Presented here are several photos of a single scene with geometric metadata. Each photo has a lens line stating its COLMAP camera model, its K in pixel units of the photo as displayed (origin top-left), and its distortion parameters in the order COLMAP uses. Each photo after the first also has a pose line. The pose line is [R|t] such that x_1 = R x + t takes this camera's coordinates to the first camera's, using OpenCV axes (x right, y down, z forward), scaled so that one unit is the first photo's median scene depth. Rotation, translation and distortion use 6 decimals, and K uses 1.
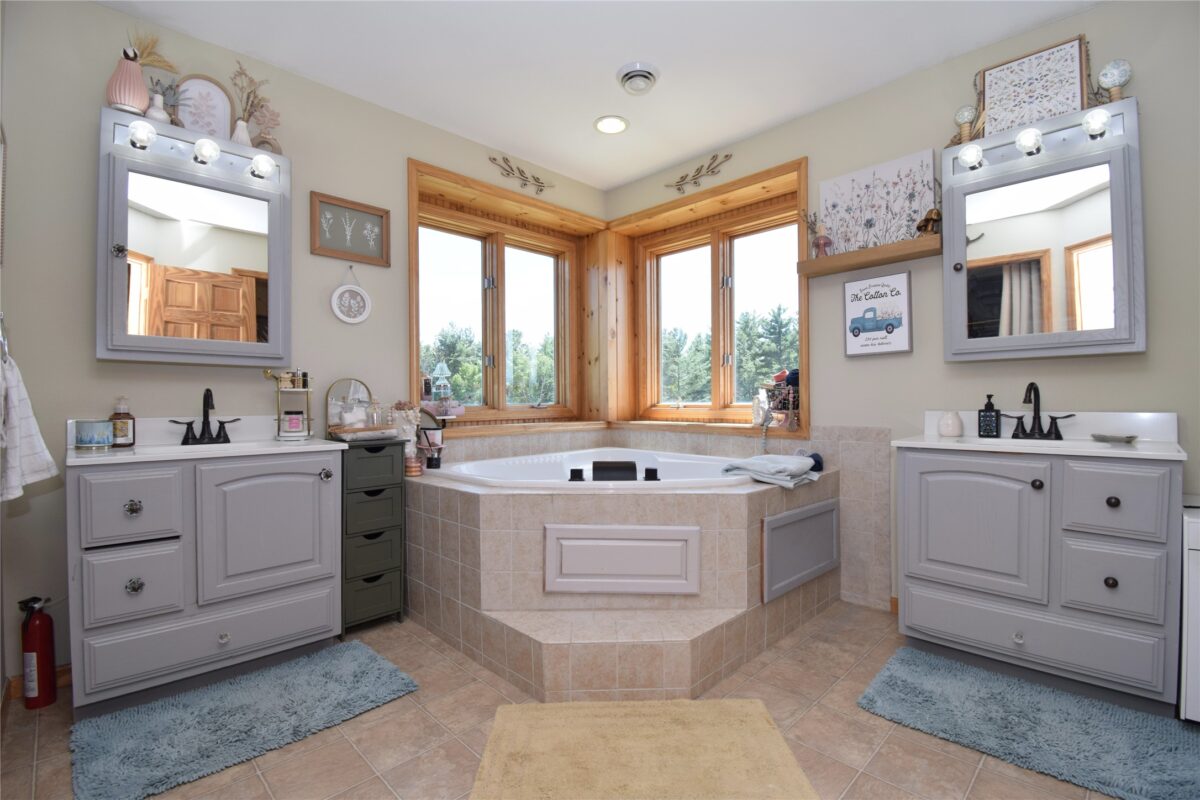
lens RADIAL K [[534.2, 0, 600.7], [0, 534.2, 398.5], [0, 0, 1]] dist [0.002100, -0.013795]
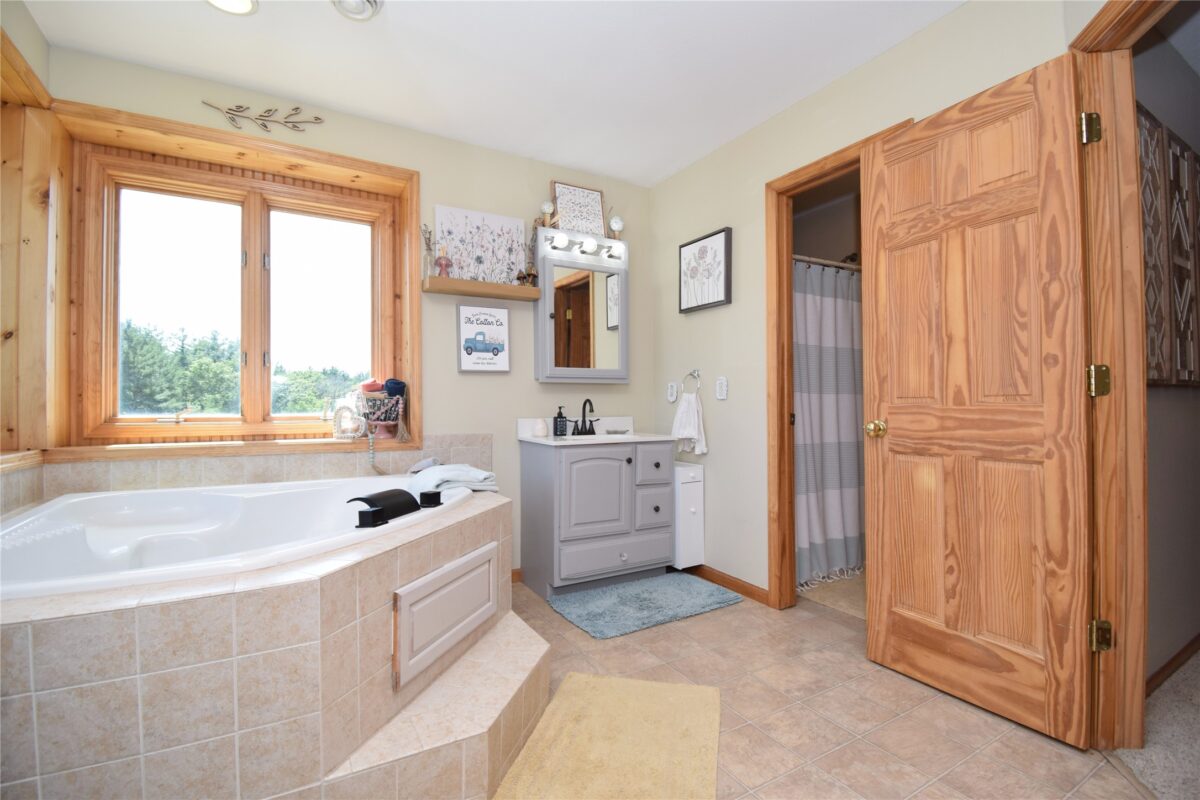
lens RADIAL K [[534.2, 0, 600.7], [0, 534.2, 400.0], [0, 0, 1]] dist [0.002100, -0.013795]
pose [[0.248733, 0.016143, 0.968438, -0.554487], [-0.001467, 0.999866, -0.016290, -0.001297], [-0.968571, 0.002631, 0.248724, 0.445629]]
